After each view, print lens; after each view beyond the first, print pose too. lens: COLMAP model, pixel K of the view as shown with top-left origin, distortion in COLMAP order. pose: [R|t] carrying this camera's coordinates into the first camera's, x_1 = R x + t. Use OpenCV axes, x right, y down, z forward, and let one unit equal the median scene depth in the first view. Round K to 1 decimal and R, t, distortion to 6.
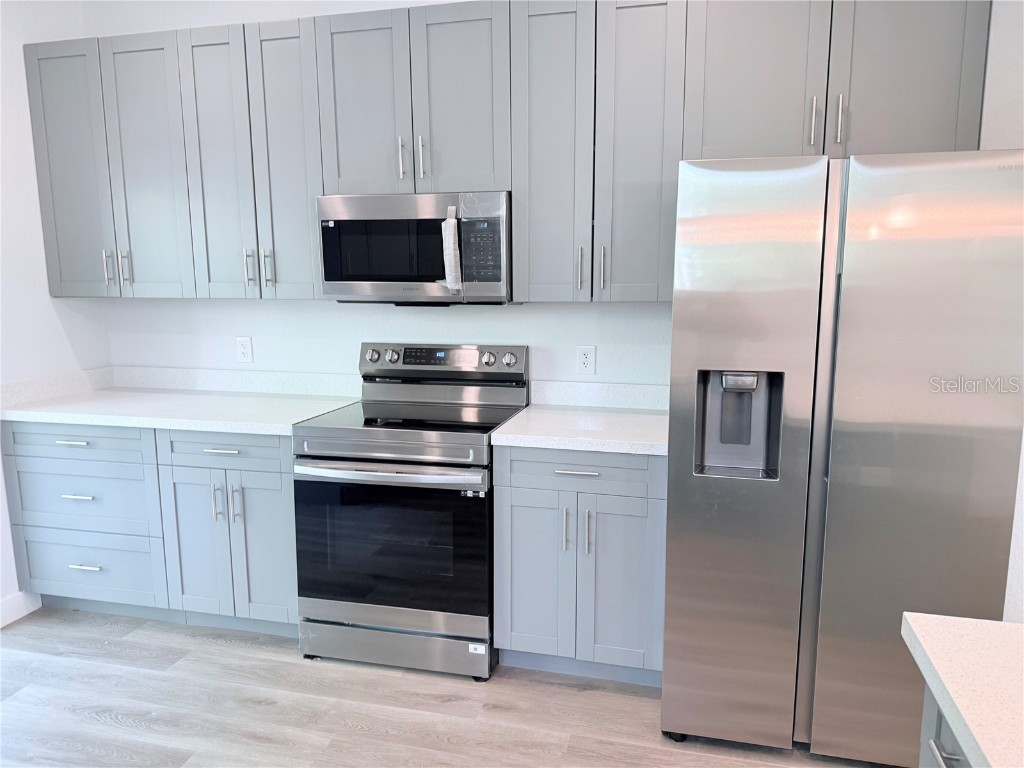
lens RADIAL K [[719.9, 0, 512.9], [0, 719.9, 387.8], [0, 0, 1]] dist [0.064983, -0.084500]
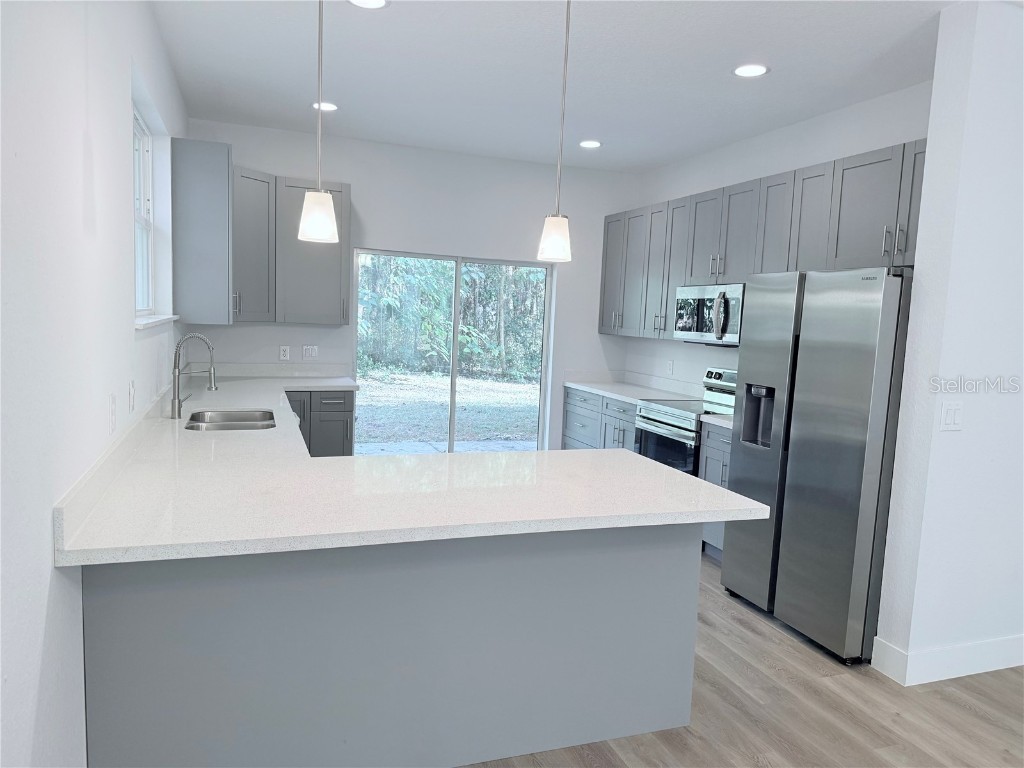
lens RADIAL K [[719.9, 0, 512.7], [0, 719.9, 385.2], [0, 0, 1]] dist [0.064983, -0.084500]
pose [[0.552540, 0.106671, -0.826632, 1.060774], [-0.171704, 0.985071, 0.012346, 0.043208], [0.815608, 0.135115, 0.562607, -0.386604]]
